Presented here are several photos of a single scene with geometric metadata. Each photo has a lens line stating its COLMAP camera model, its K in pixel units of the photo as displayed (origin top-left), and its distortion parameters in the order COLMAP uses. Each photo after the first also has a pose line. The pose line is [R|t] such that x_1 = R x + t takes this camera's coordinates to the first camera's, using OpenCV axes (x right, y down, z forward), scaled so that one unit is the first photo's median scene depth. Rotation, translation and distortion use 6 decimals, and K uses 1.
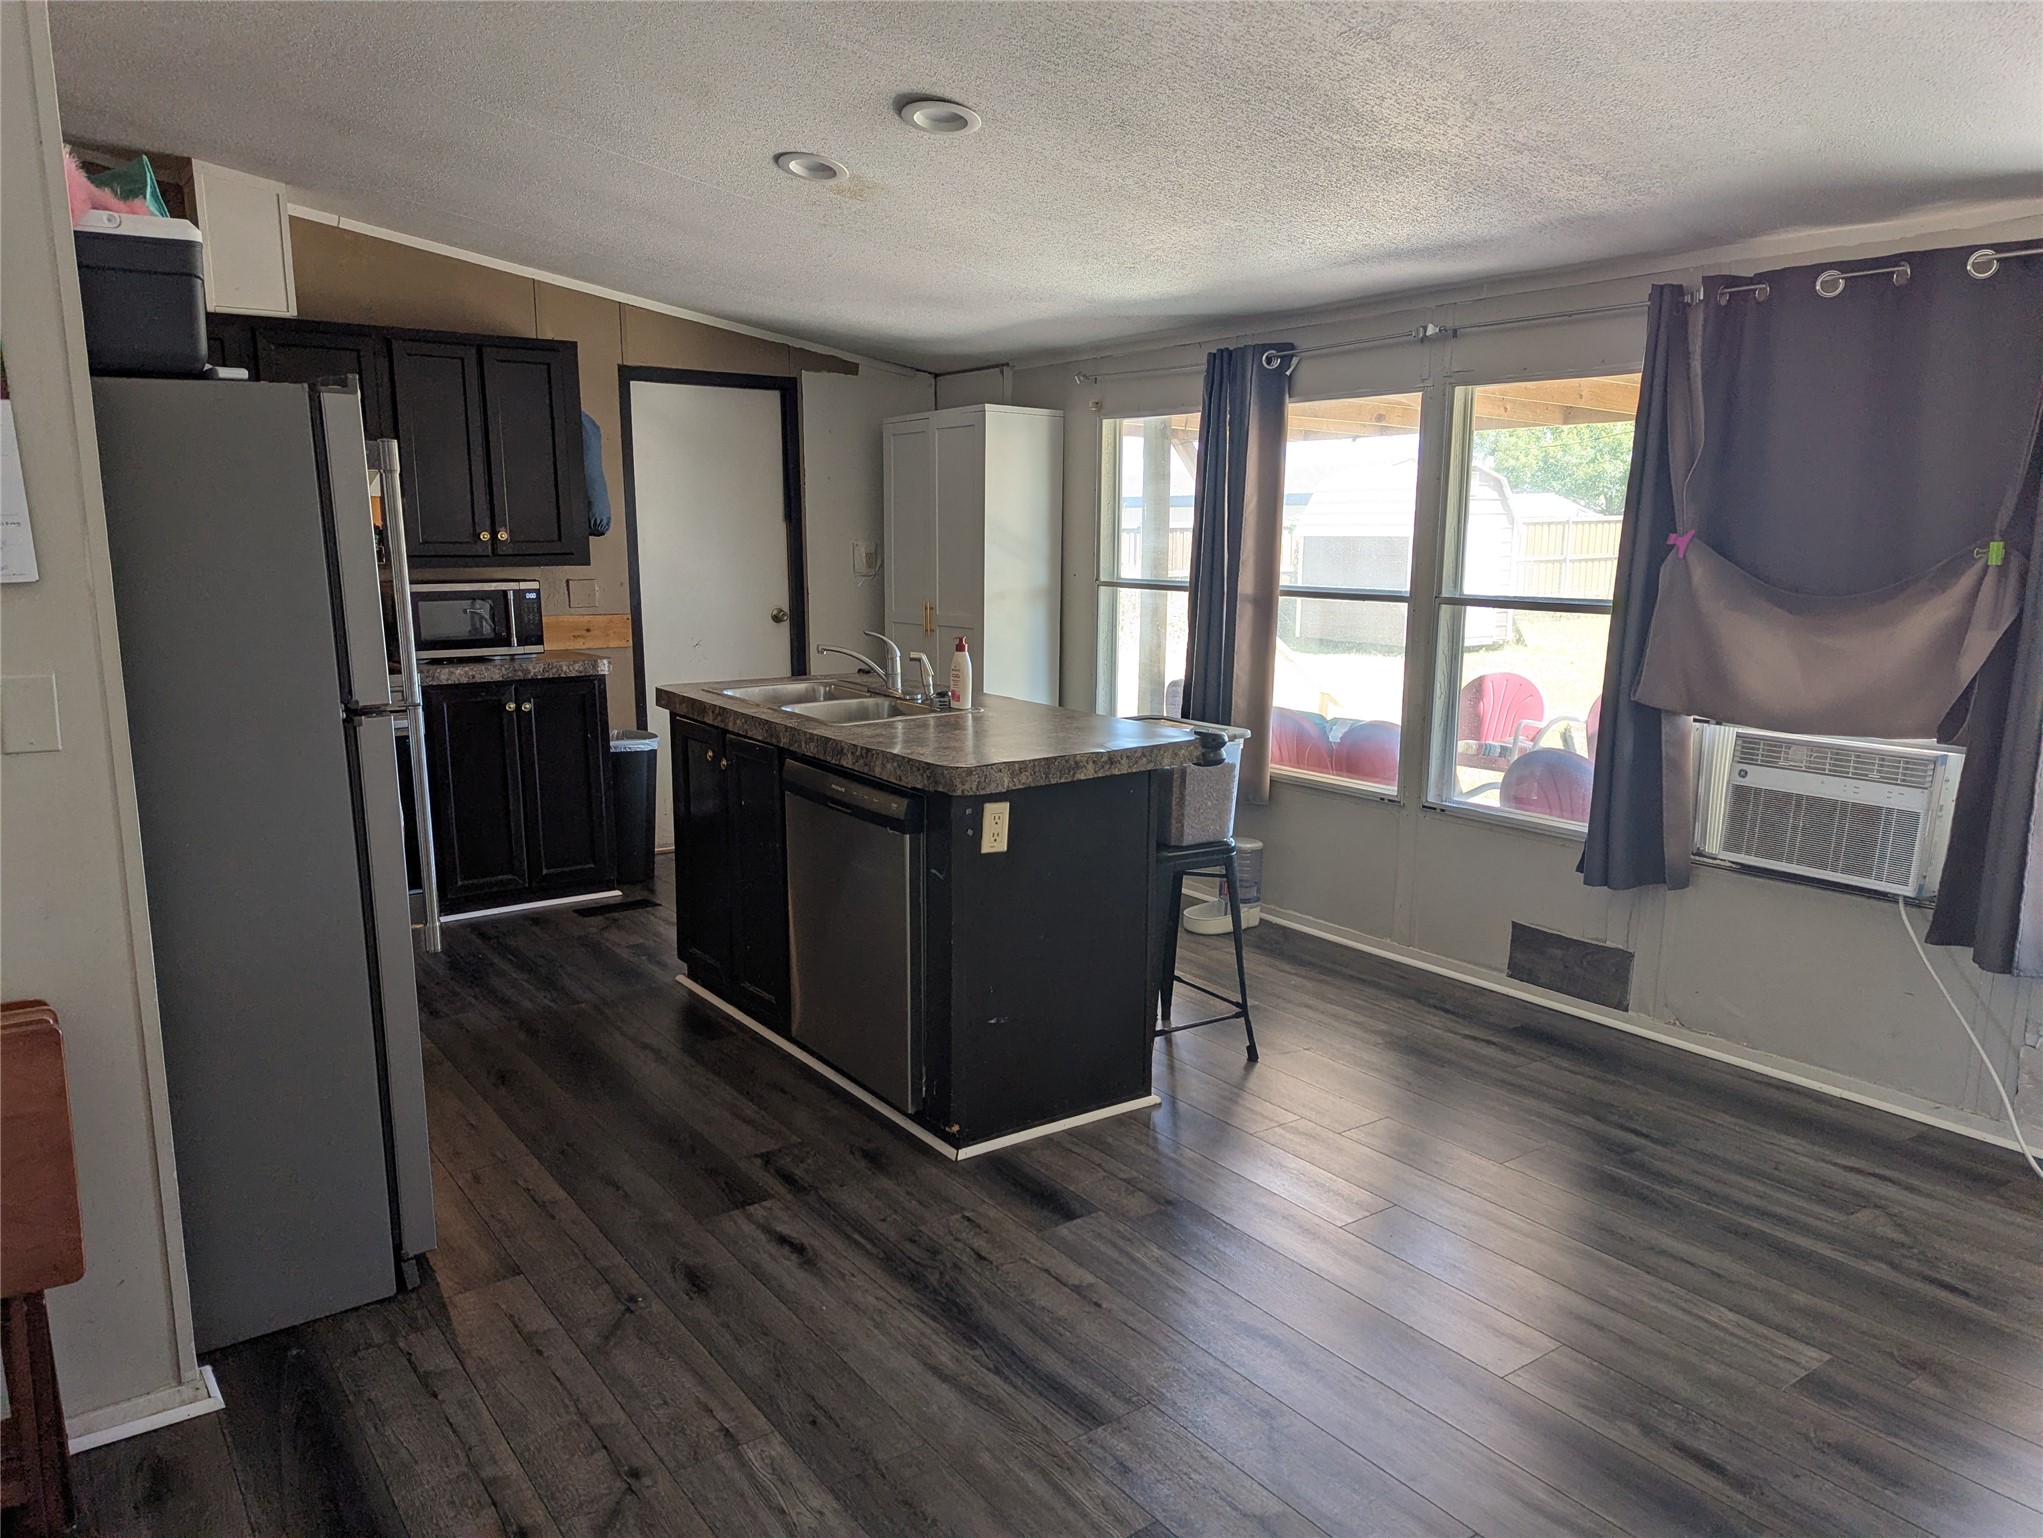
lens RADIAL K [[1437.5, 0, 1026.1], [0, 1437.5, 779.2], [0, 0, 1]] dist [0.038986, 0.002602]
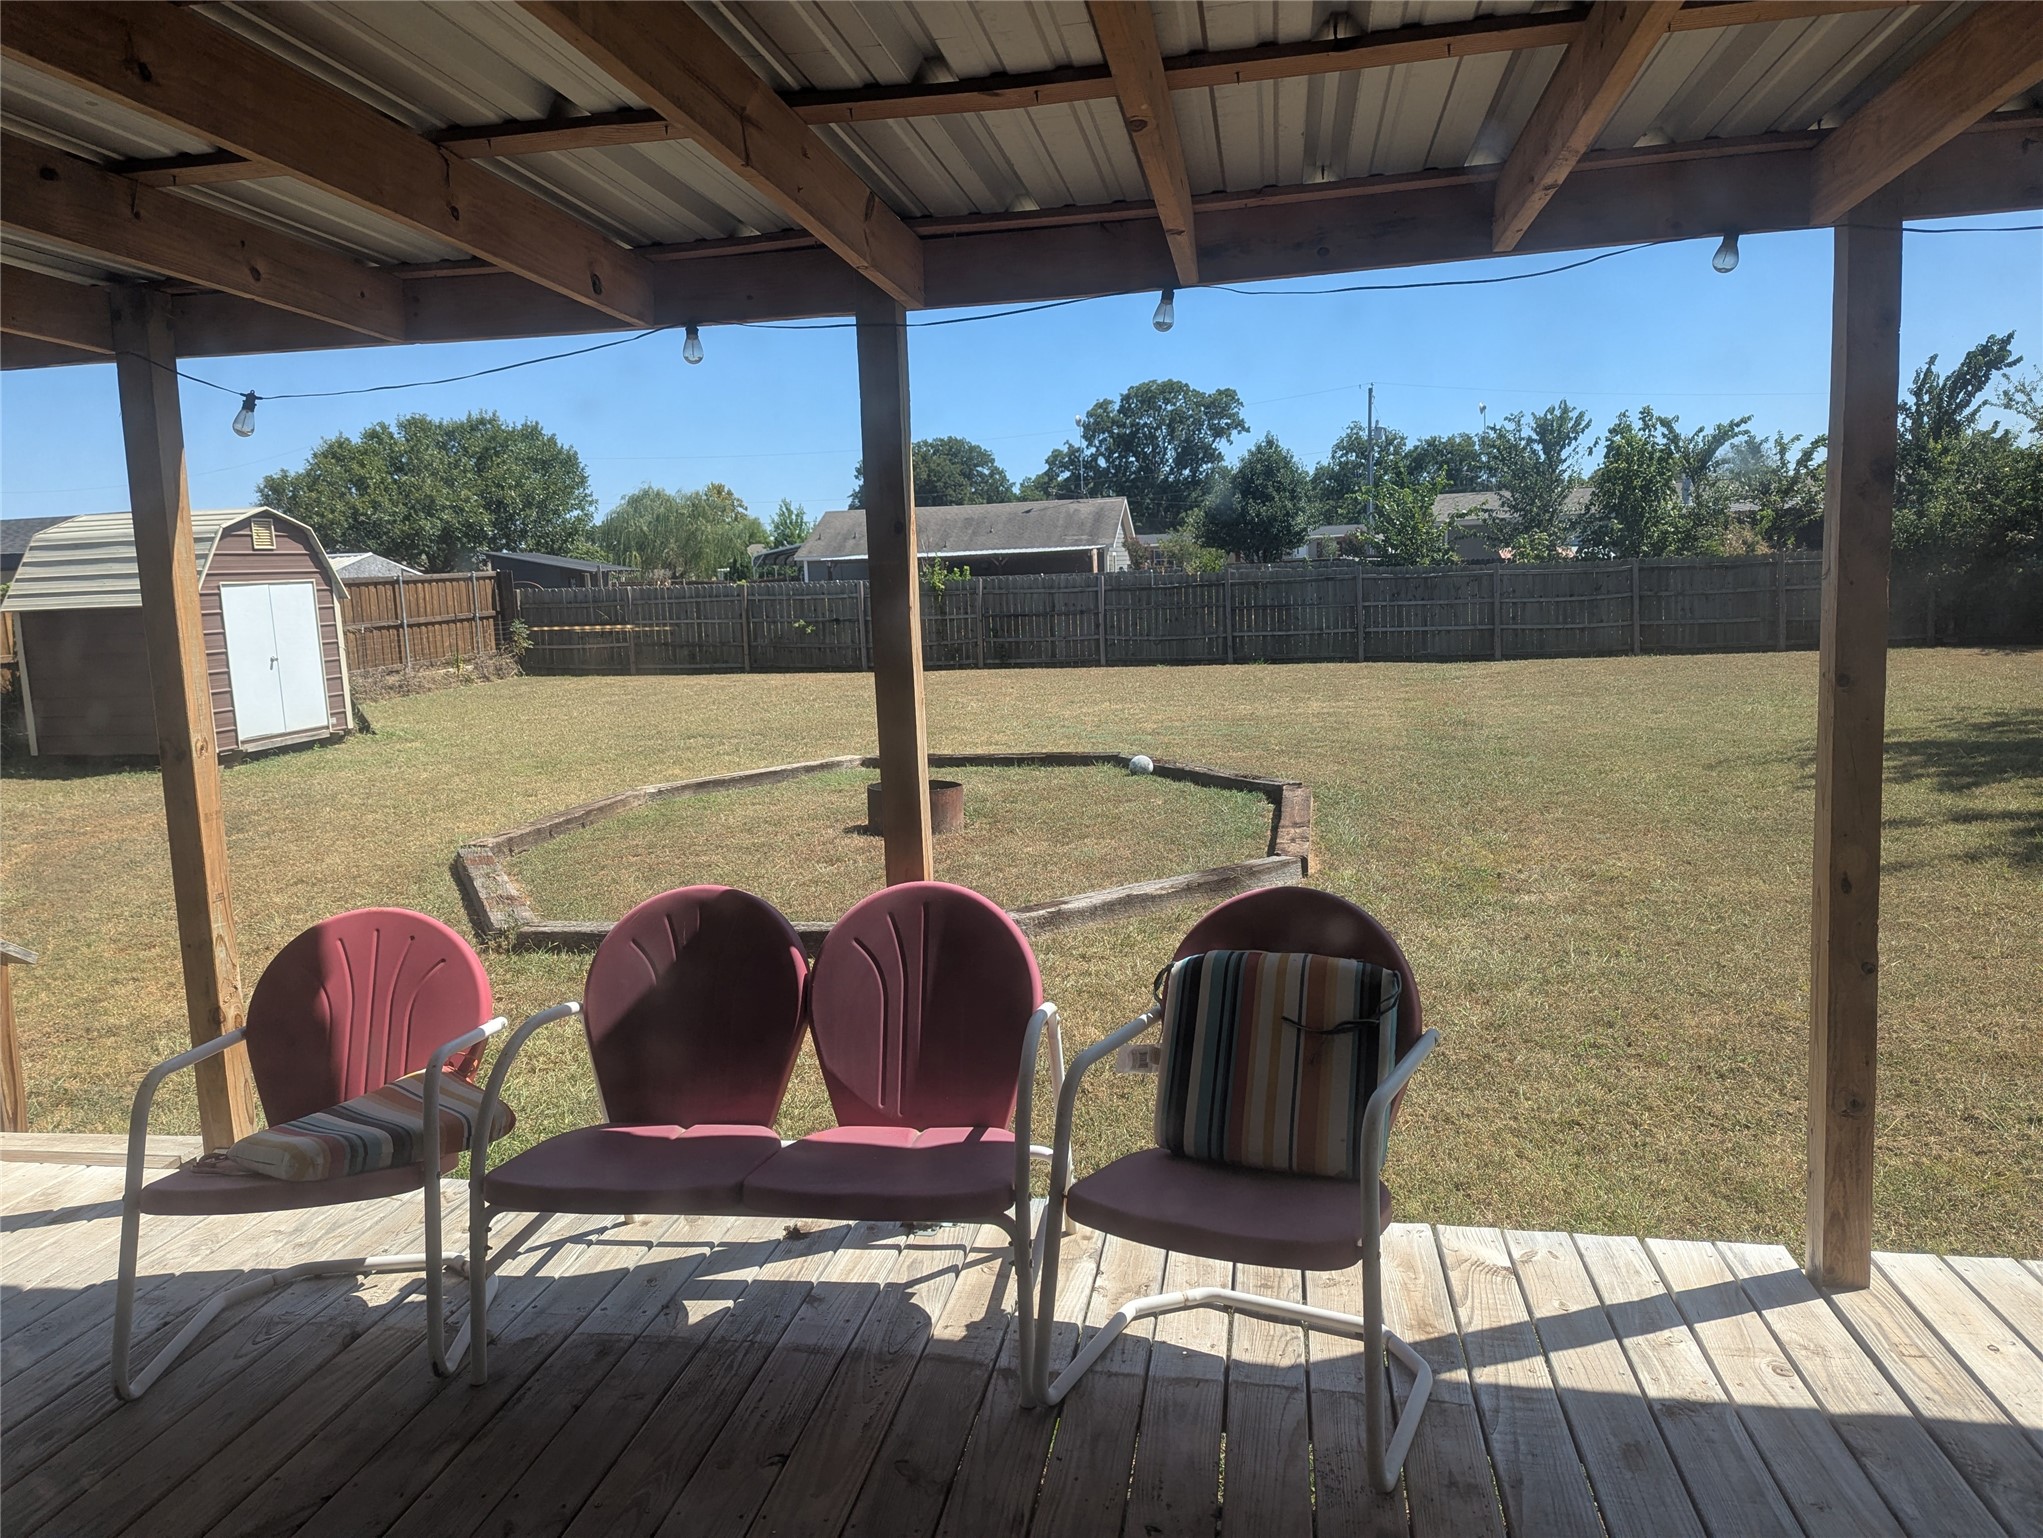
lens RADIAL K [[1437.5, 0, 1025.1], [0, 1437.5, 756.3], [0, 0, 1]] dist [0.038986, 0.002602]
pose [[0.721101, -0.126505, 0.681183, 0.040925], [0.163607, 0.986475, 0.010007, -0.021694], [-0.673235, 0.104230, 0.732045, 0.121149]]
